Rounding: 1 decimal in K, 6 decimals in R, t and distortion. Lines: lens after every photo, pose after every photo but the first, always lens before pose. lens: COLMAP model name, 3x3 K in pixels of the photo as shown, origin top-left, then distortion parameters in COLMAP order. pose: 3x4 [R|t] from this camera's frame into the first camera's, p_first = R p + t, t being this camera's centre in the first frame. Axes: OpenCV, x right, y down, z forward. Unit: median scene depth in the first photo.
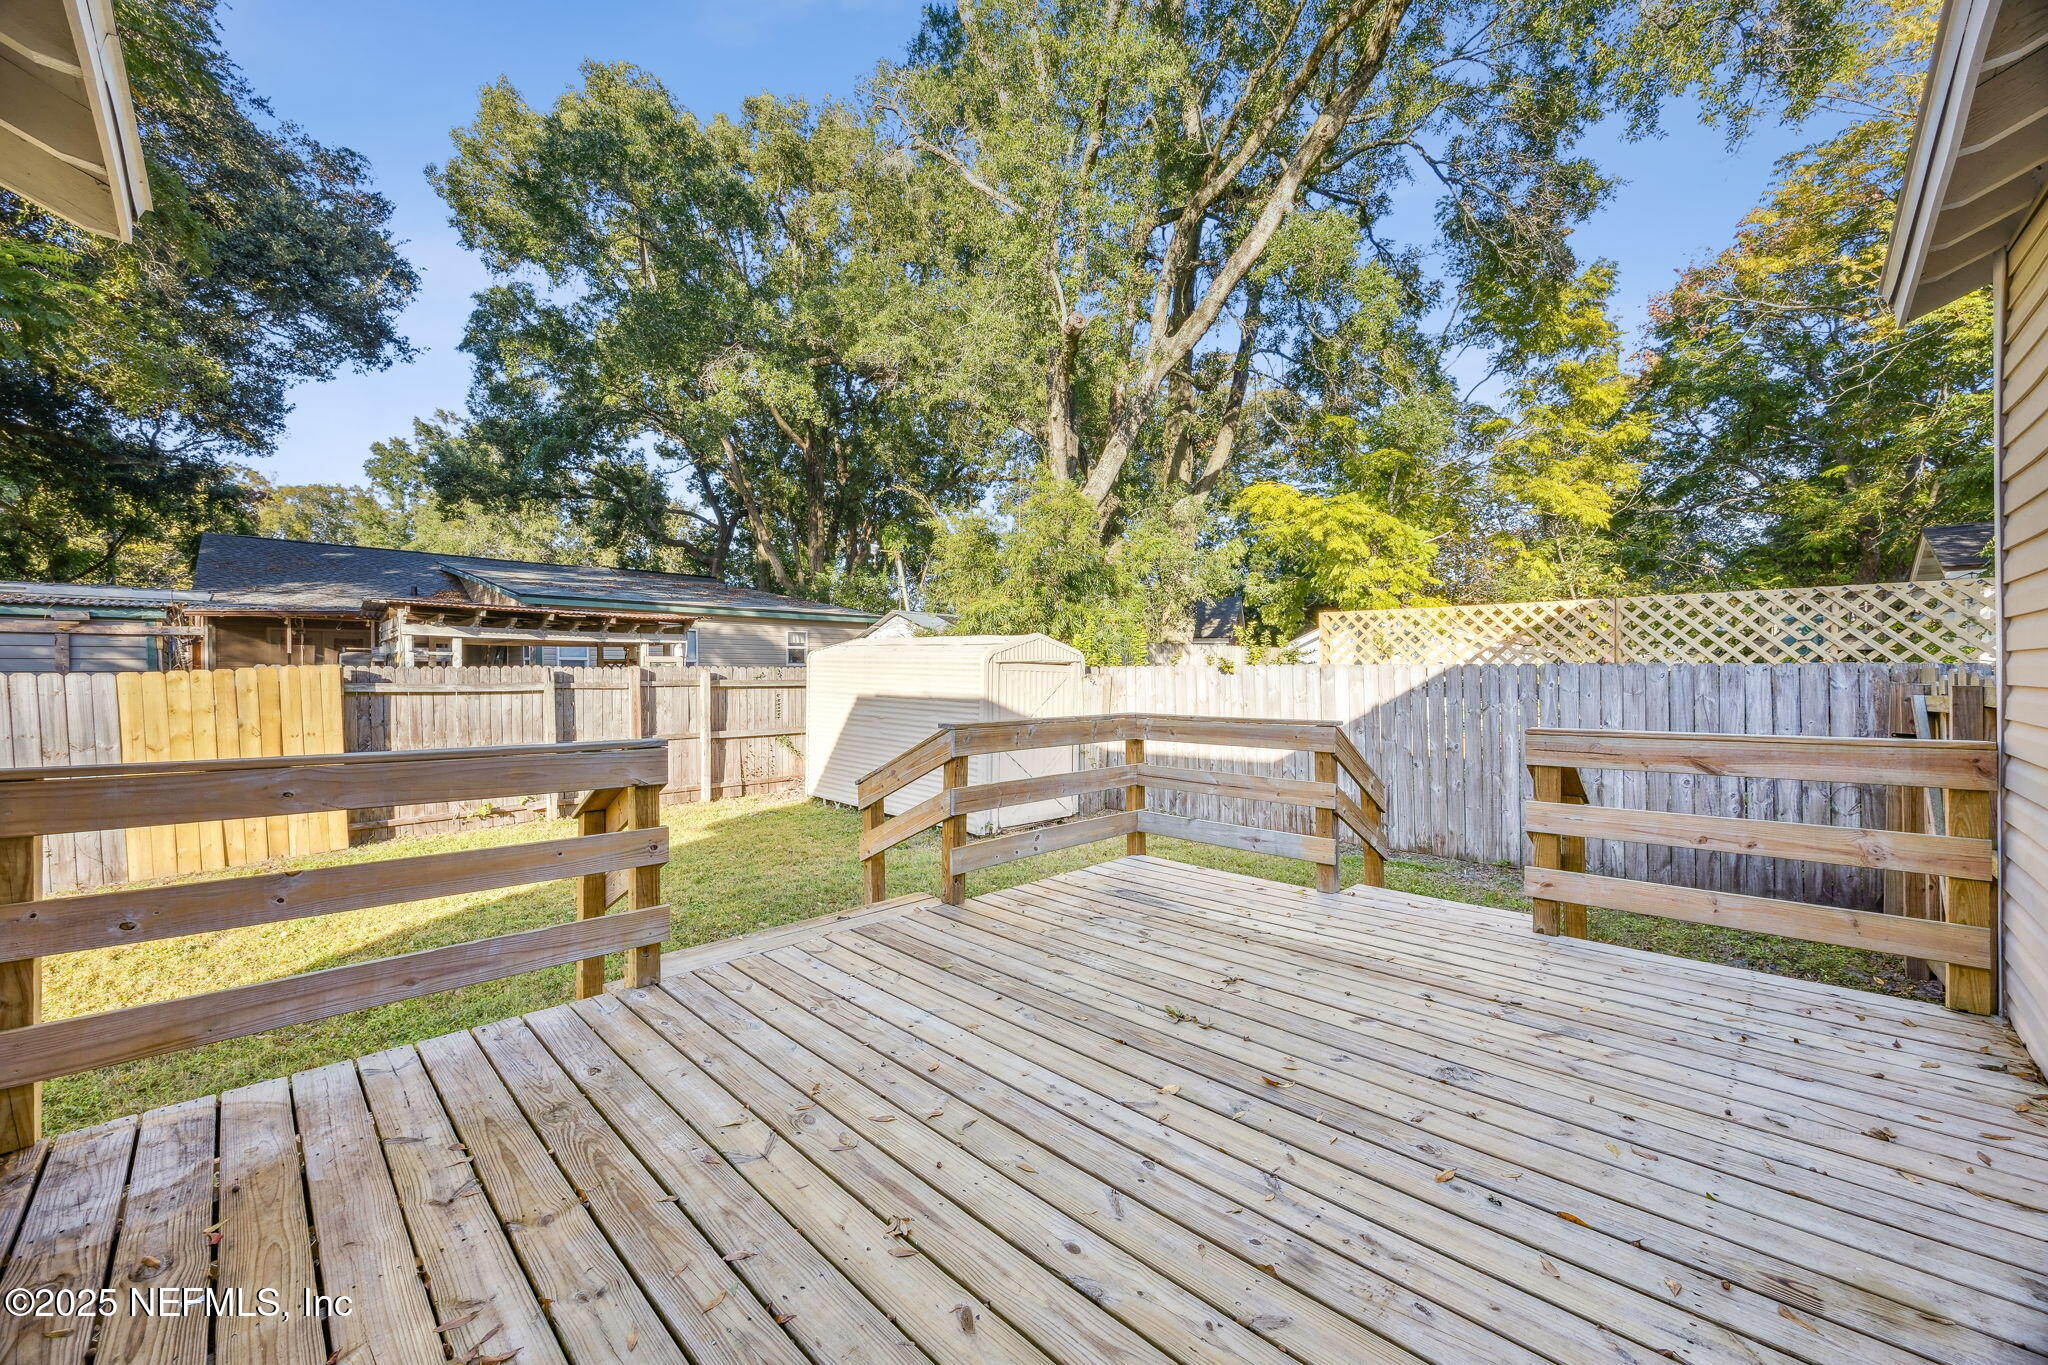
lens RADIAL K [[782.9, 0, 1018.2], [0, 782.9, 717.4], [0, 0, 1]] dist [-0.002041, -0.000064]
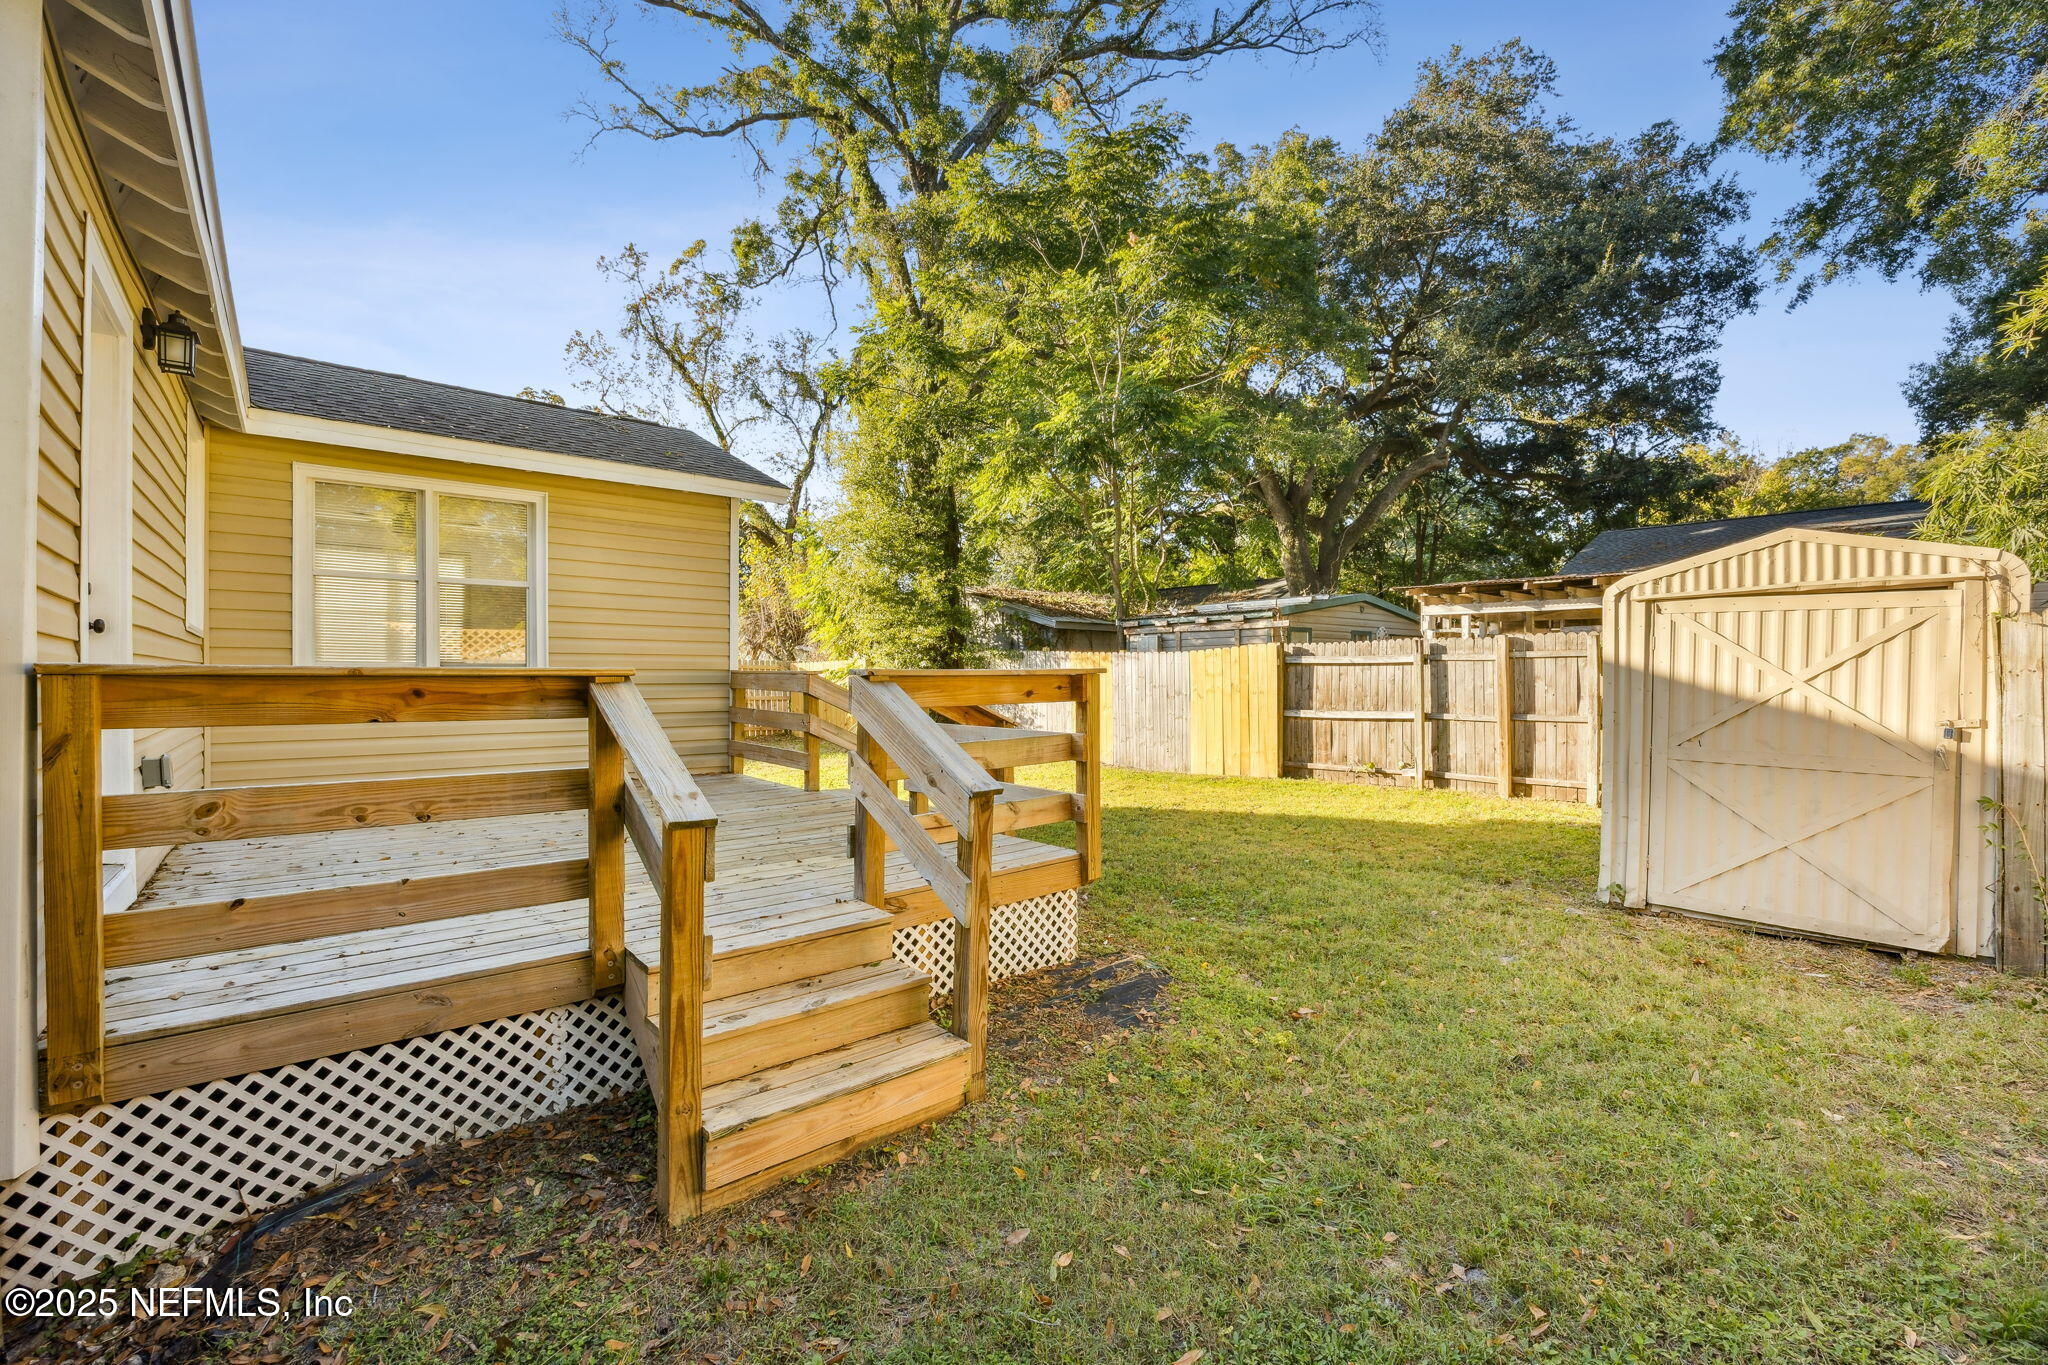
lens RADIAL K [[872.9, 0, 1019.6], [0, 872.9, 681.6], [0, 0, 1]] dist [-0.000252, 0.000121]
pose [[-0.093034, 0.010180, -0.995611, 0.585600], [-0.046240, 0.998825, 0.014534, -0.000731], [0.994589, 0.047389, -0.092454, 0.587467]]
